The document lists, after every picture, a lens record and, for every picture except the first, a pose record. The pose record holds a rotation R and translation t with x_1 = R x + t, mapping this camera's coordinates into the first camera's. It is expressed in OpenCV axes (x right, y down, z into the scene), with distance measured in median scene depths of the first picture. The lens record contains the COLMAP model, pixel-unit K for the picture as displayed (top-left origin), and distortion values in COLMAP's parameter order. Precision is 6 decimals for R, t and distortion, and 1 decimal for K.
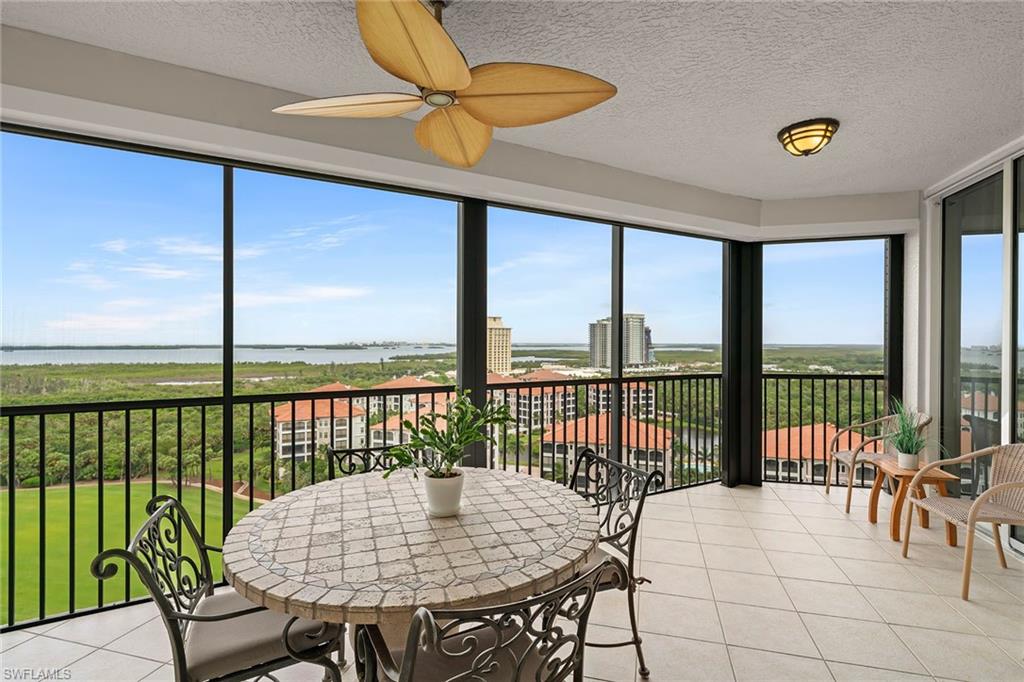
lens RADIAL K [[480.9, 0, 513.8], [0, 480.9, 343.4], [0, 0, 1]] dist [0.002286, -0.000425]
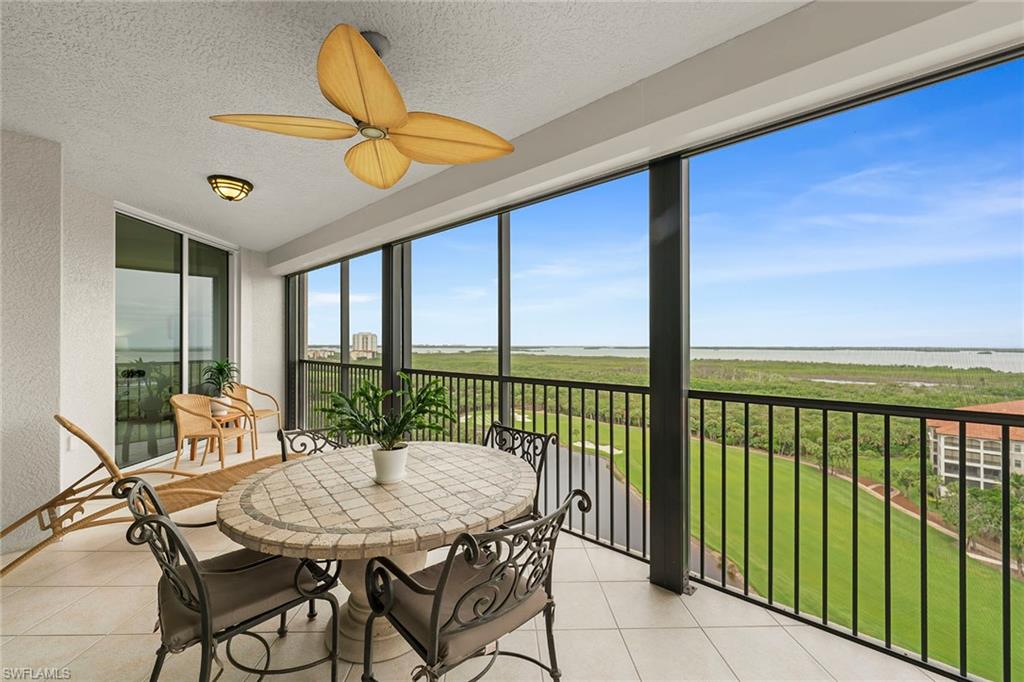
lens RADIAL K [[416.9, 0, 512.0], [0, 416.9, 341.0], [0, 0, 1]] dist [-0.000736, -0.000041]
pose [[0.298281, -0.005924, -0.954460, 0.627999], [-0.004016, 0.999964, -0.007462, 0.015352], [0.954470, 0.006059, 0.298247, 0.680662]]
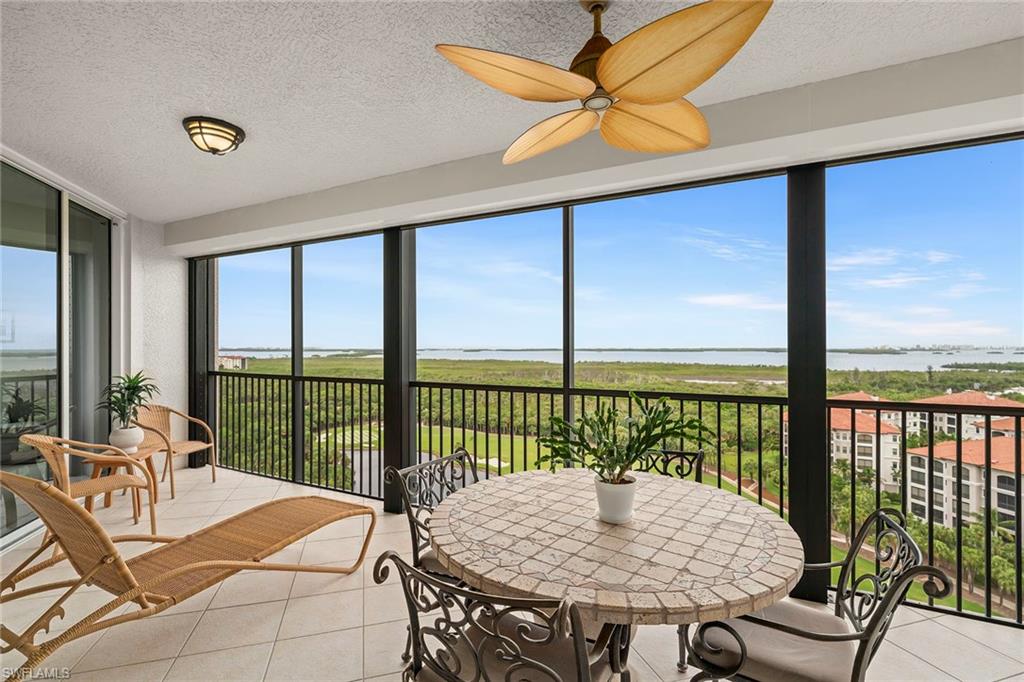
lens RADIAL K [[472.9, 0, 513.9], [0, 472.9, 343.6], [0, 0, 1]] dist [0.002669, 0.000474]
pose [[0.549746, -0.004417, -0.835320, 0.380397], [-0.001343, 0.999980, -0.006172, 0.000794], [0.835331, 0.004515, 0.549729, 0.207545]]
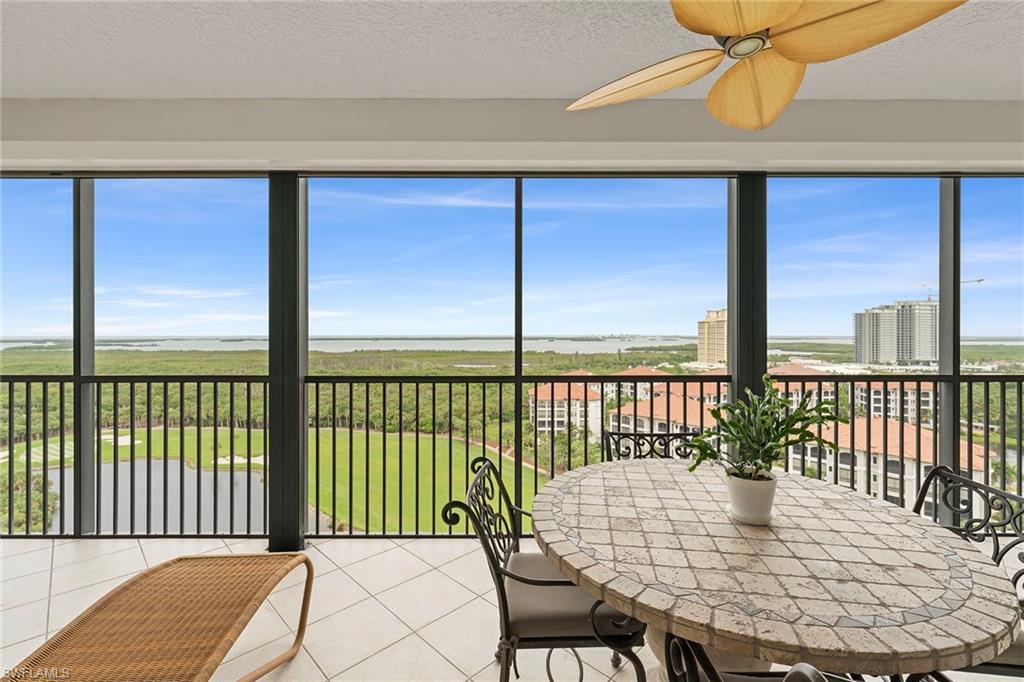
lens RADIAL K [[437.9, 0, 512.9], [0, 437.9, 333.1], [0, 0, 1]] dist [0.002043, -0.000563]
pose [[0.875276, -0.003125, -0.483614, -0.094463], [0.000154, 0.999981, -0.006182, 0.013451], [0.483624, 0.005336, 0.875260, 0.064826]]
